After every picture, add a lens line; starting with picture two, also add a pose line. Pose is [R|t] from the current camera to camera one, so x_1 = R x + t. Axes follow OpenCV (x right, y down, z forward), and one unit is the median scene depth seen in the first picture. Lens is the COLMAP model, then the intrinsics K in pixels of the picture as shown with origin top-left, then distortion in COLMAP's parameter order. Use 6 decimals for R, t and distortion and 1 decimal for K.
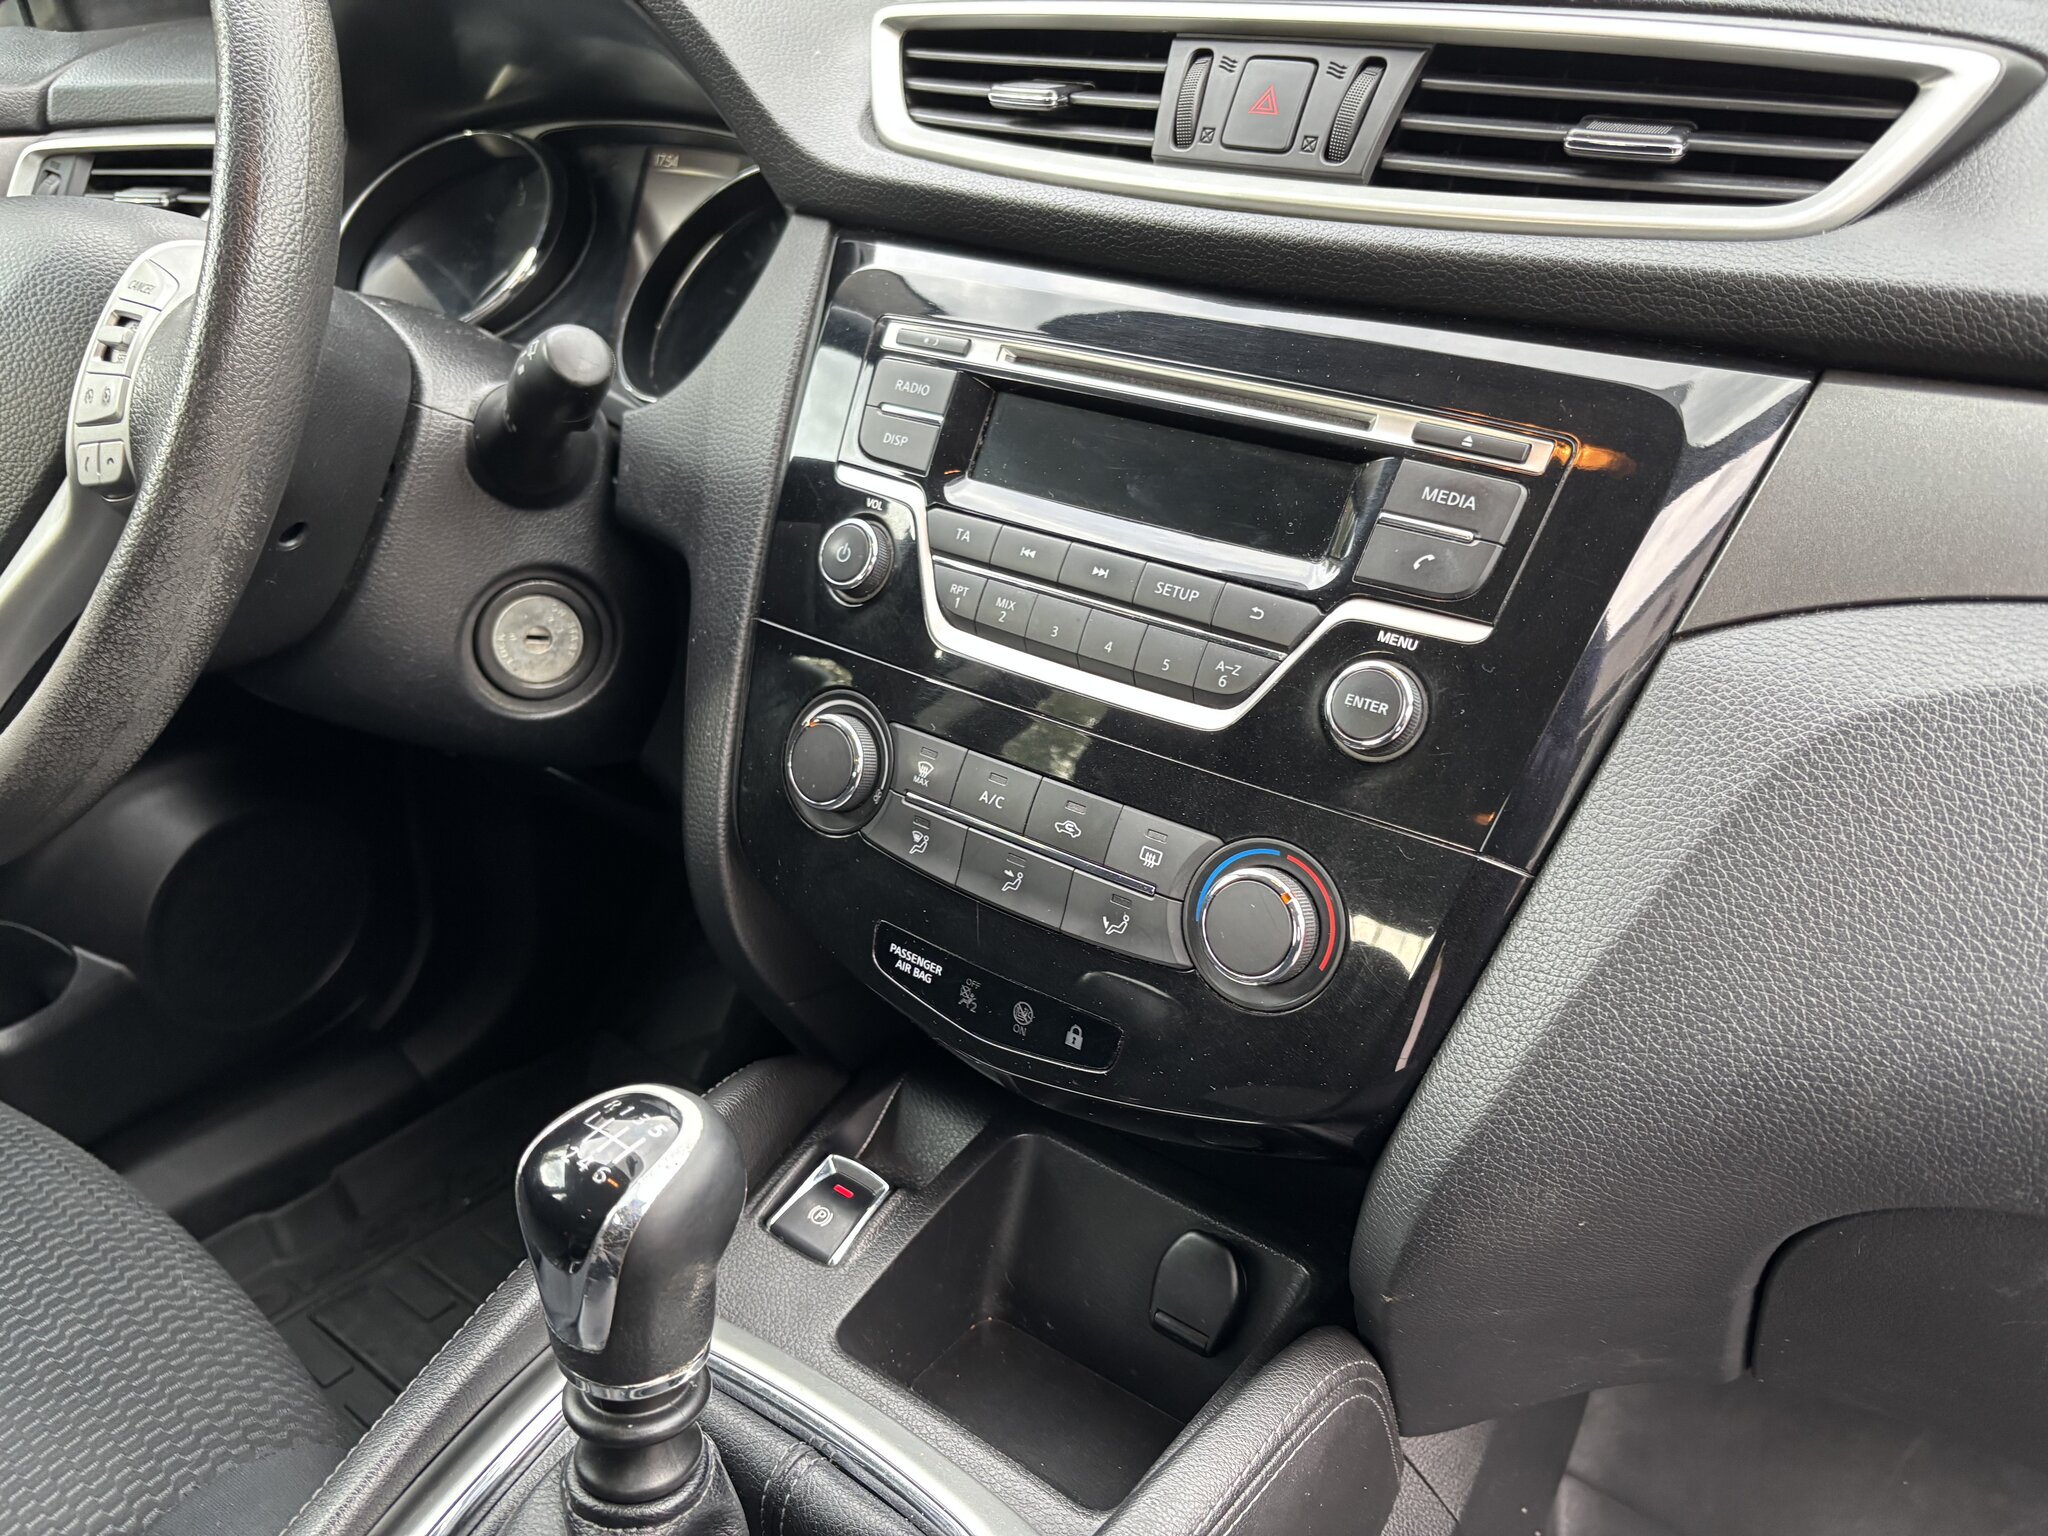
lens RADIAL K [[1551.1, 0, 1027.9], [0, 1551.1, 760.9], [0, 0, 1]] dist [0.041760, -0.047648]
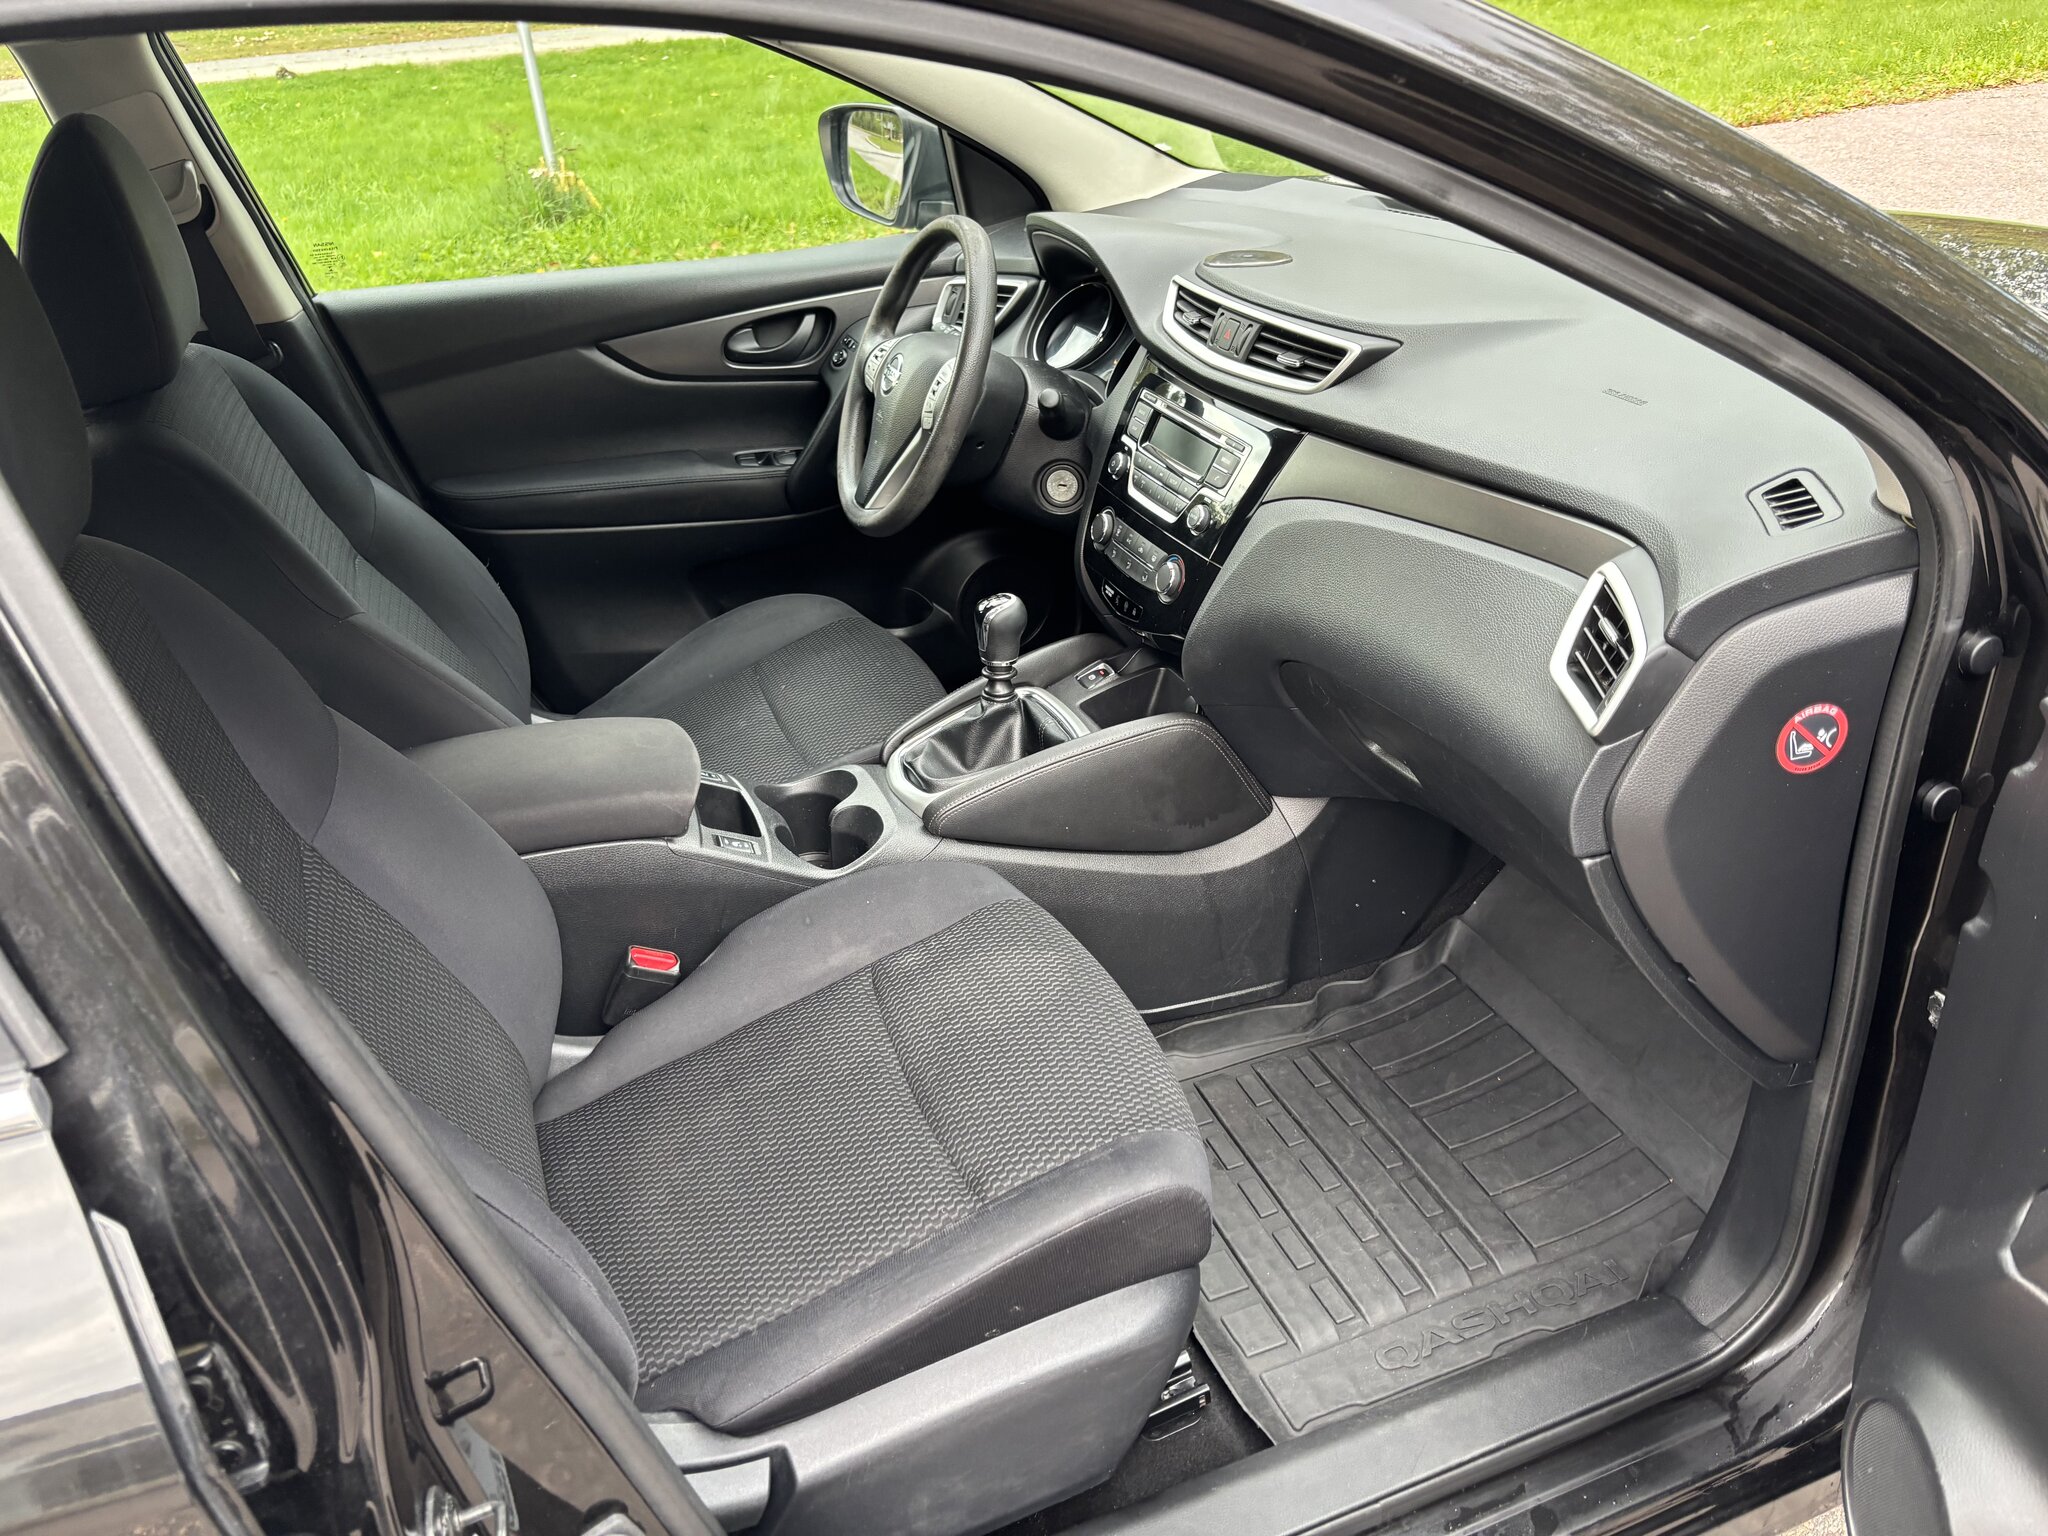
lens RADIAL K [[1551.1, 0, 1024.2], [0, 1551.1, 771.3], [0, 0, 1]] dist [0.041760, -0.047648]
pose [[0.839628, 0.177081, -0.513486, 1.537229], [-0.138184, 0.983898, 0.113356, 0.159478], [0.525291, -0.024222, 0.850578, -1.903605]]
